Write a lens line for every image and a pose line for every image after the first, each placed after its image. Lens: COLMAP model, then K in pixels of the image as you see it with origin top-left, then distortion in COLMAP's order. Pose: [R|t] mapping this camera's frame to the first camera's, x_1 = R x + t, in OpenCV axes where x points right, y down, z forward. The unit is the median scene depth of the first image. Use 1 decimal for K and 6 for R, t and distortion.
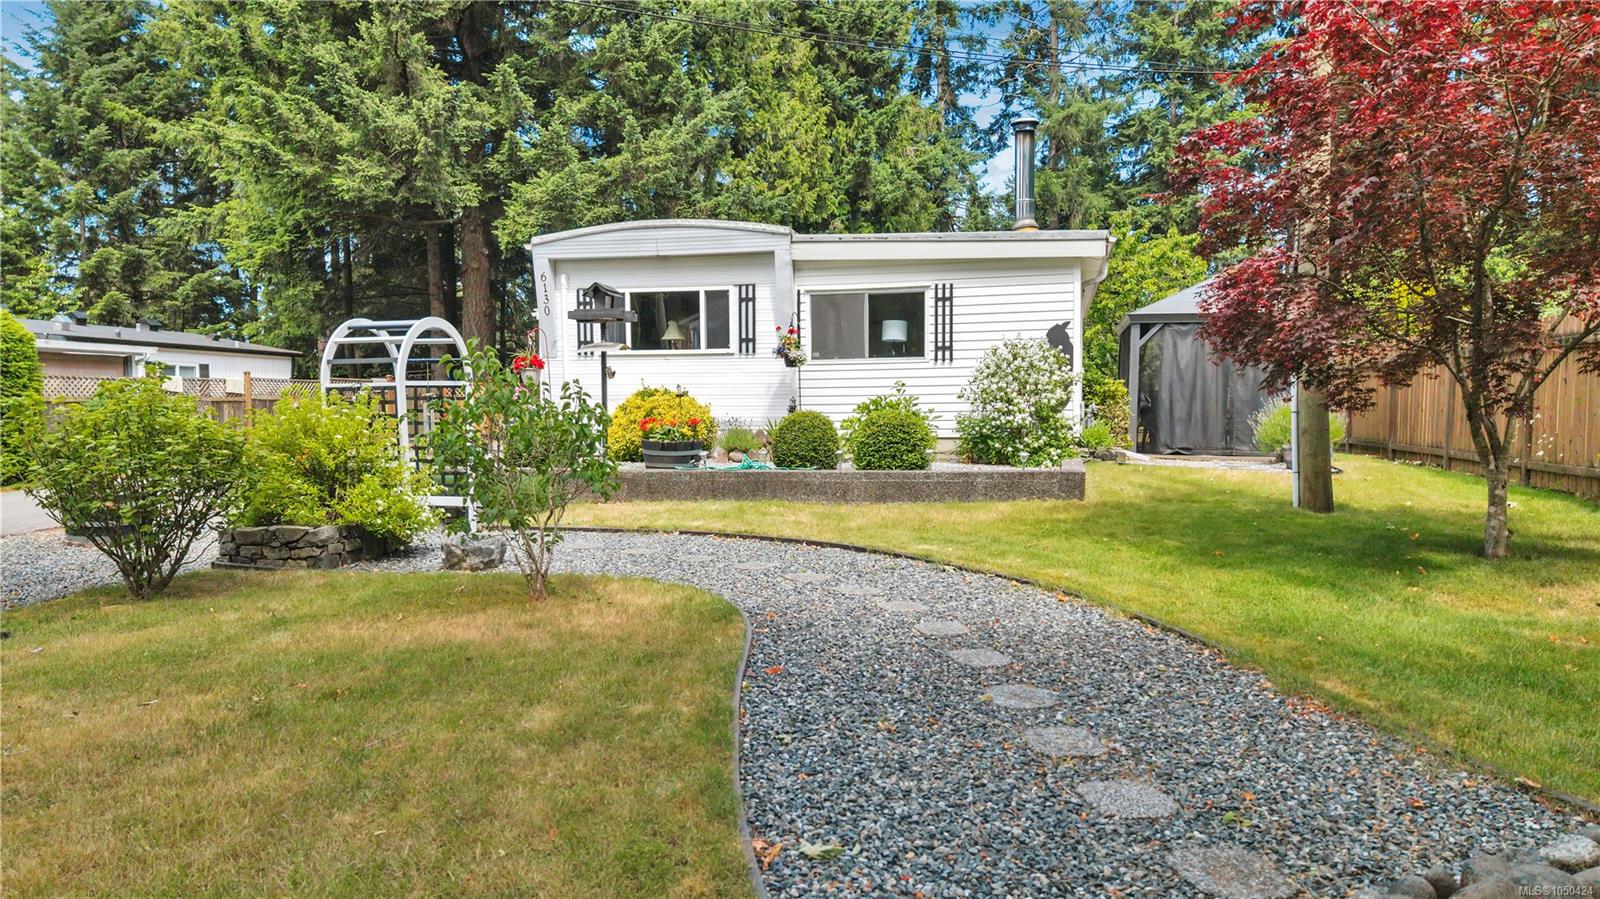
lens RADIAL K [[1078.8, 0, 797.5], [0, 1078.8, 447.4], [0, 0, 1]] dist [0.053117, -0.055969]
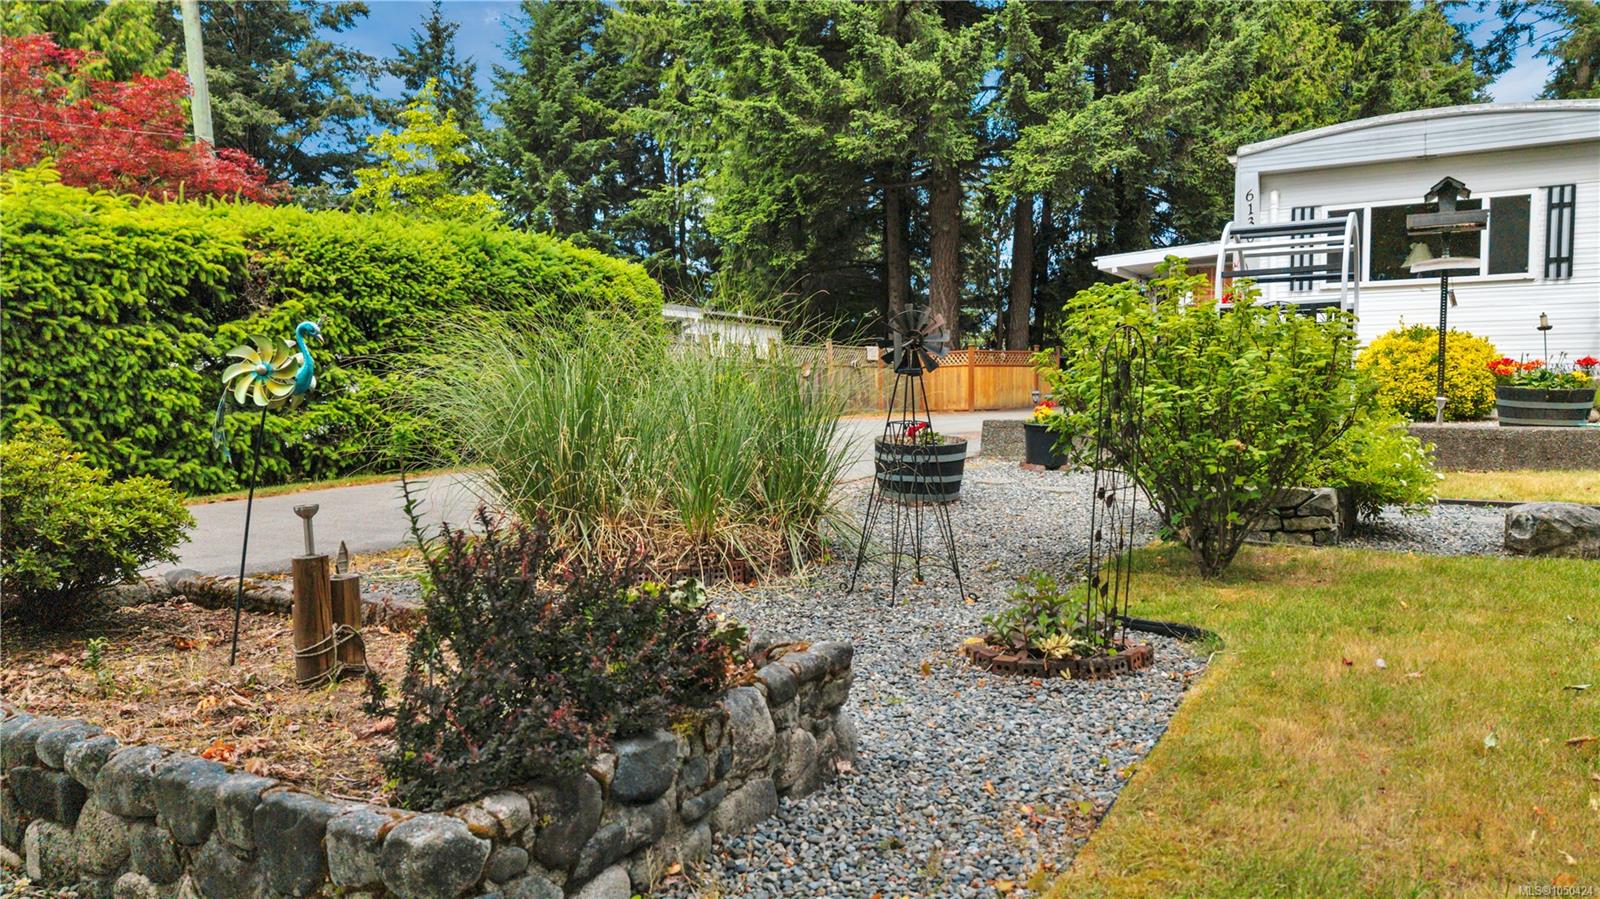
lens RADIAL K [[1083.9, 0, 804.2], [0, 1083.9, 453.5], [0, 0, 1]] dist [0.014342, -0.002979]
pose [[0.958094, 0.012931, -0.286161, -0.185217], [-0.007026, 0.999741, 0.021654, 0.012186], [0.286367, -0.018736, 0.957937, 0.070345]]
